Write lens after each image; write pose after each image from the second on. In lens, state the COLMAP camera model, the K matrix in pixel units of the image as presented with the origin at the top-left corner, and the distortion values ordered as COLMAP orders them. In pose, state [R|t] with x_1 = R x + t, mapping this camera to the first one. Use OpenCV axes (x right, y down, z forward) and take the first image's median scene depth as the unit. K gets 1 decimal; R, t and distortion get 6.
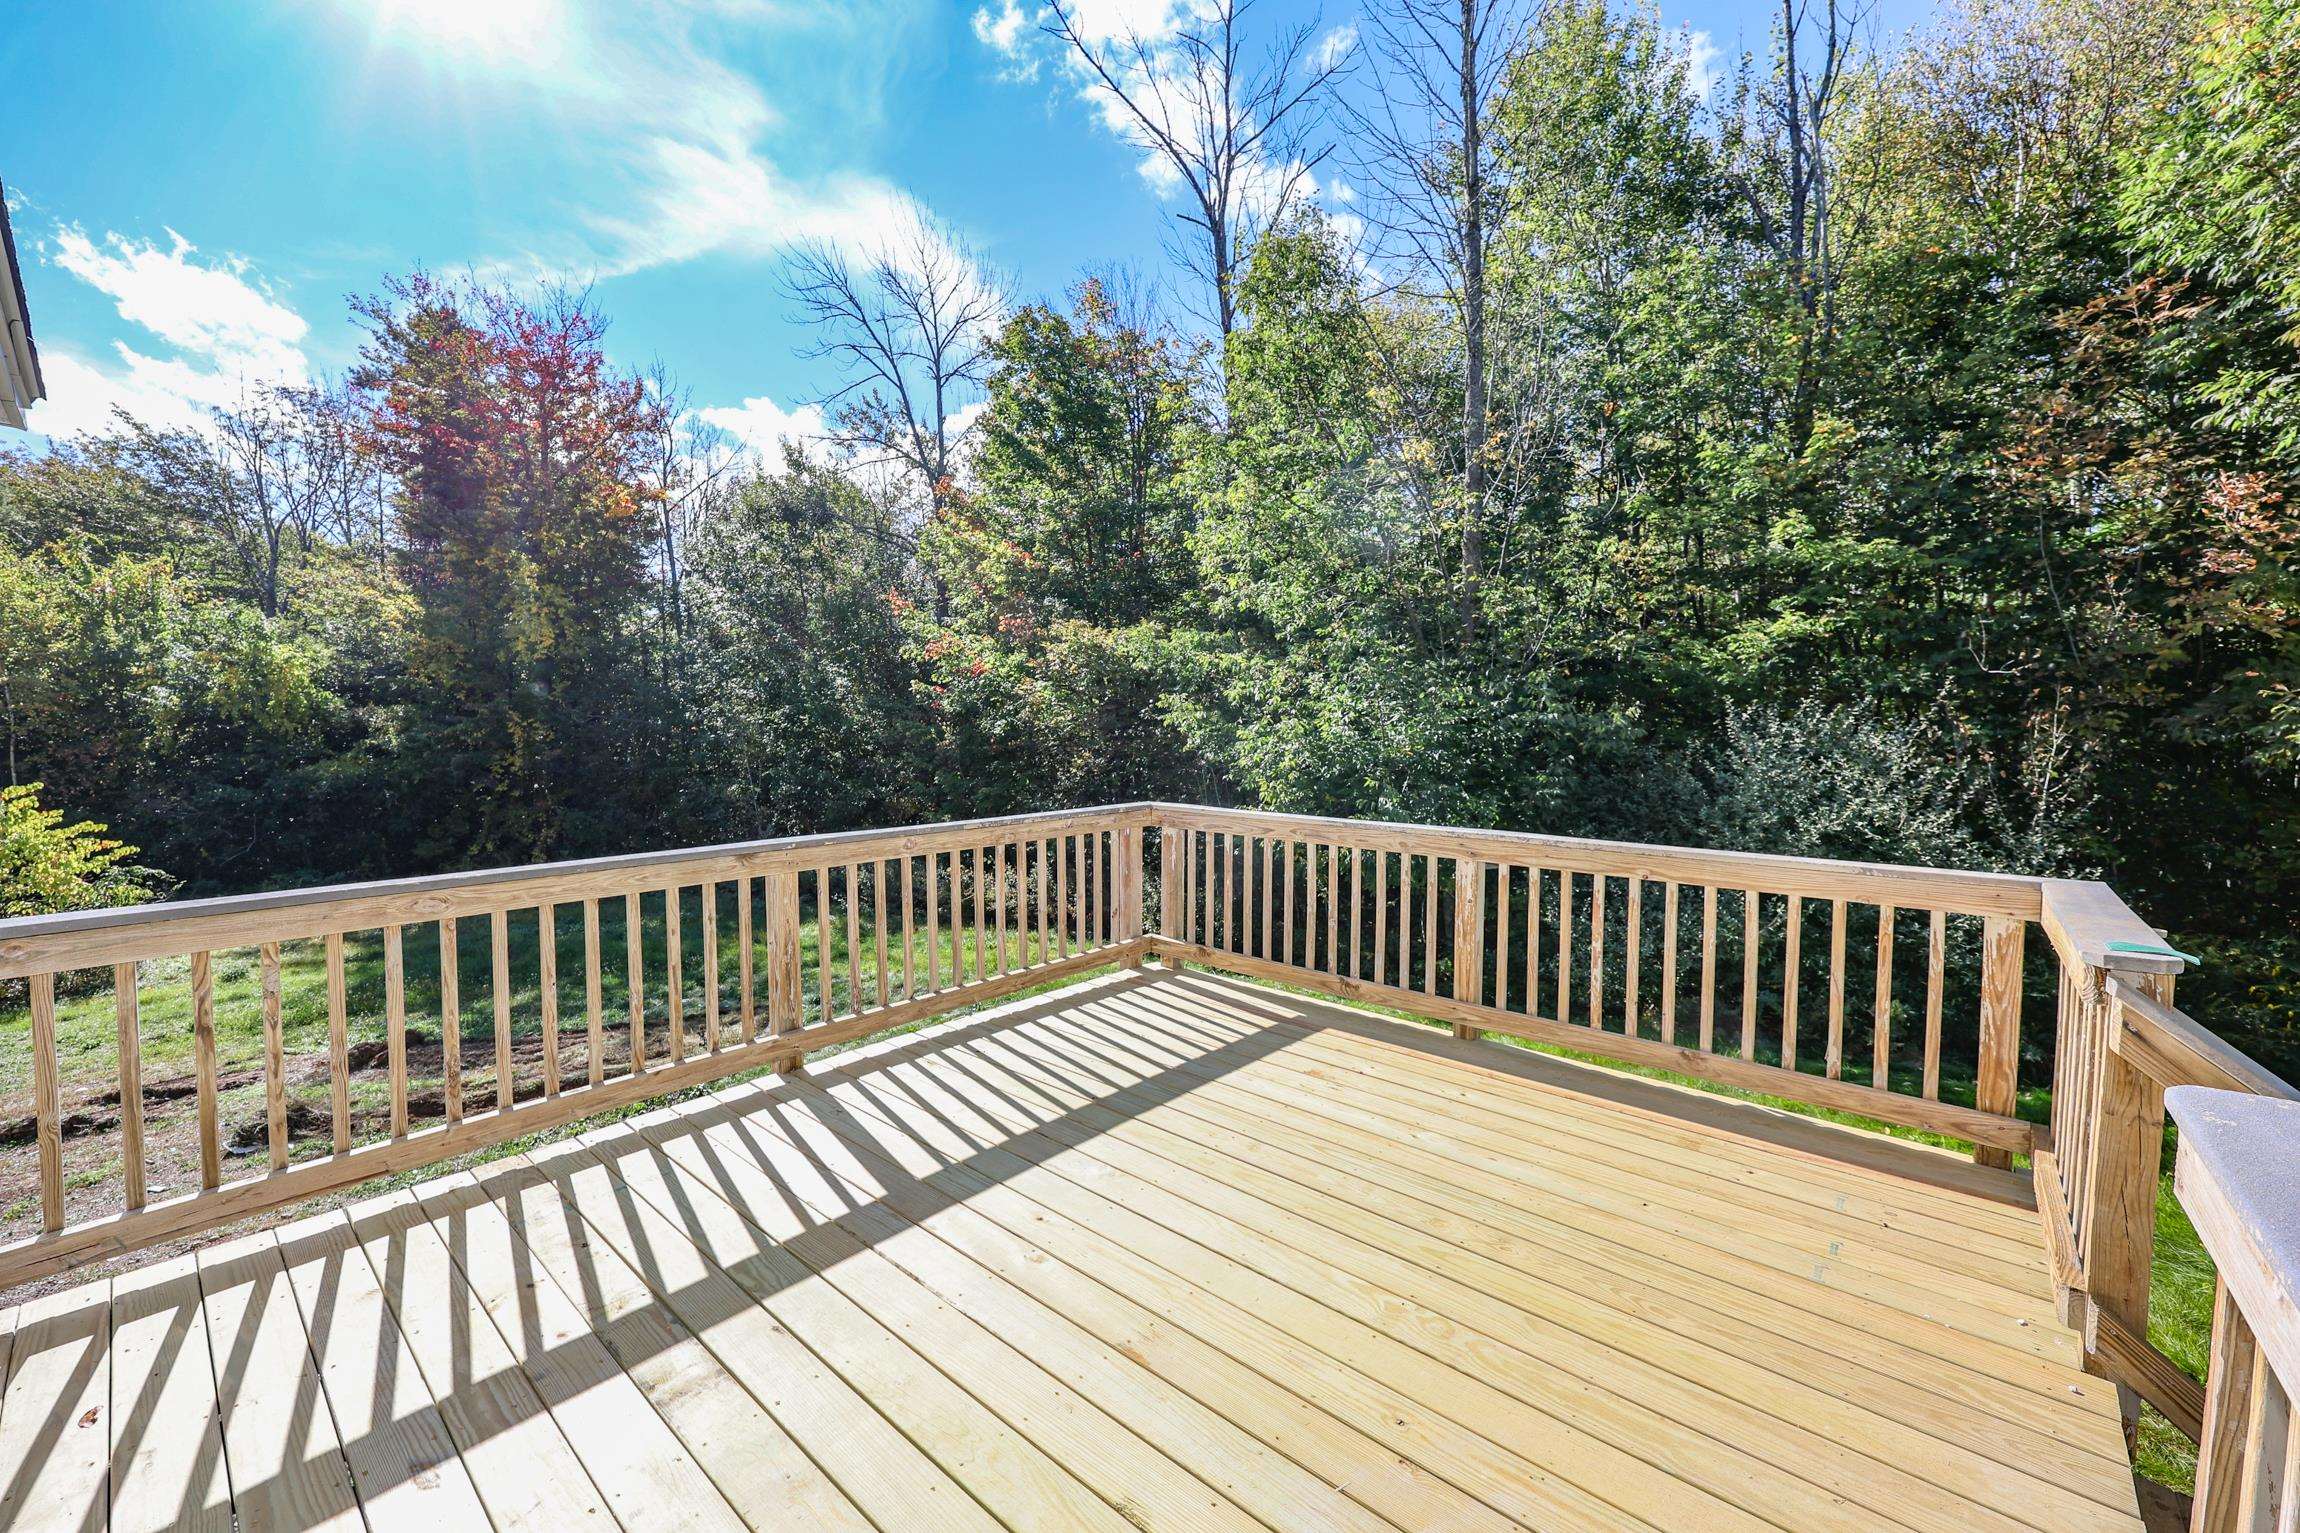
lens RADIAL K [[918.8, 0, 1135.1], [0, 918.8, 774.9], [0, 0, 1]] dist [0.000903, -0.000545]
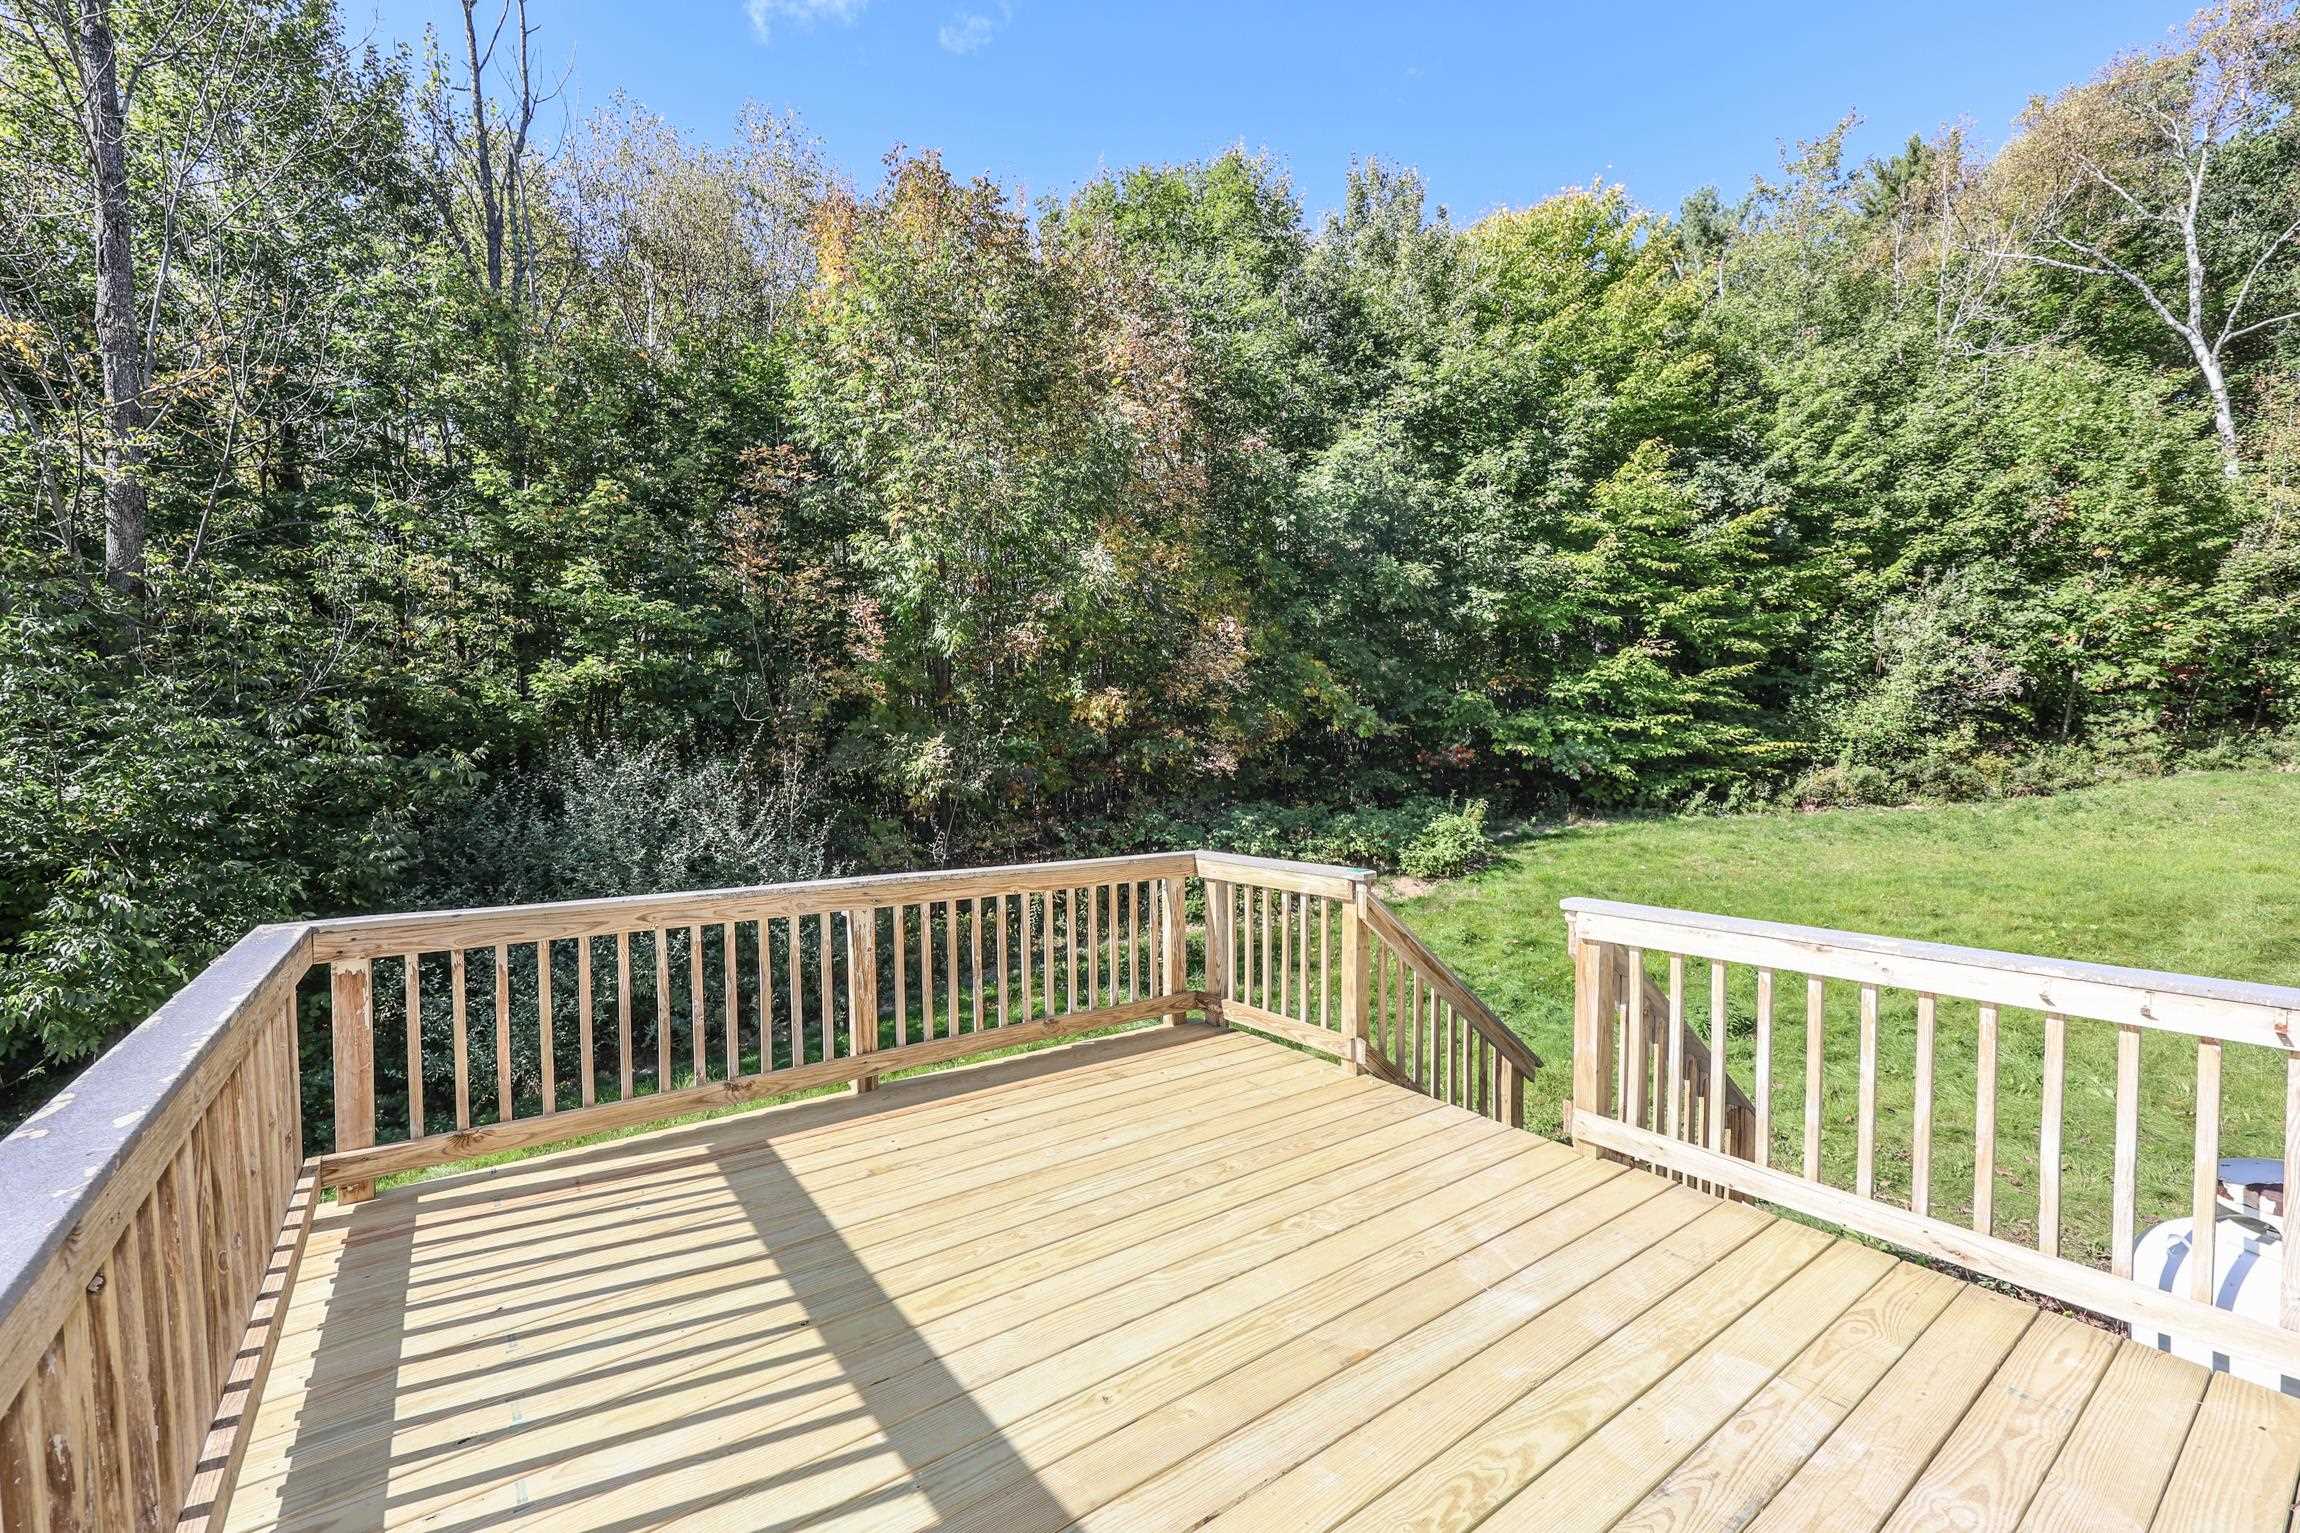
lens RADIAL K [[958.7, 0, 1147.7], [0, 958.7, 787.4], [0, 0, 1]] dist [-0.009335, -0.000136]
pose [[0.214454, -0.040244, 0.975905, -0.509126], [0.075833, 0.996821, 0.024442, -0.029950], [-0.973786, 0.068764, 0.216824, 0.446012]]
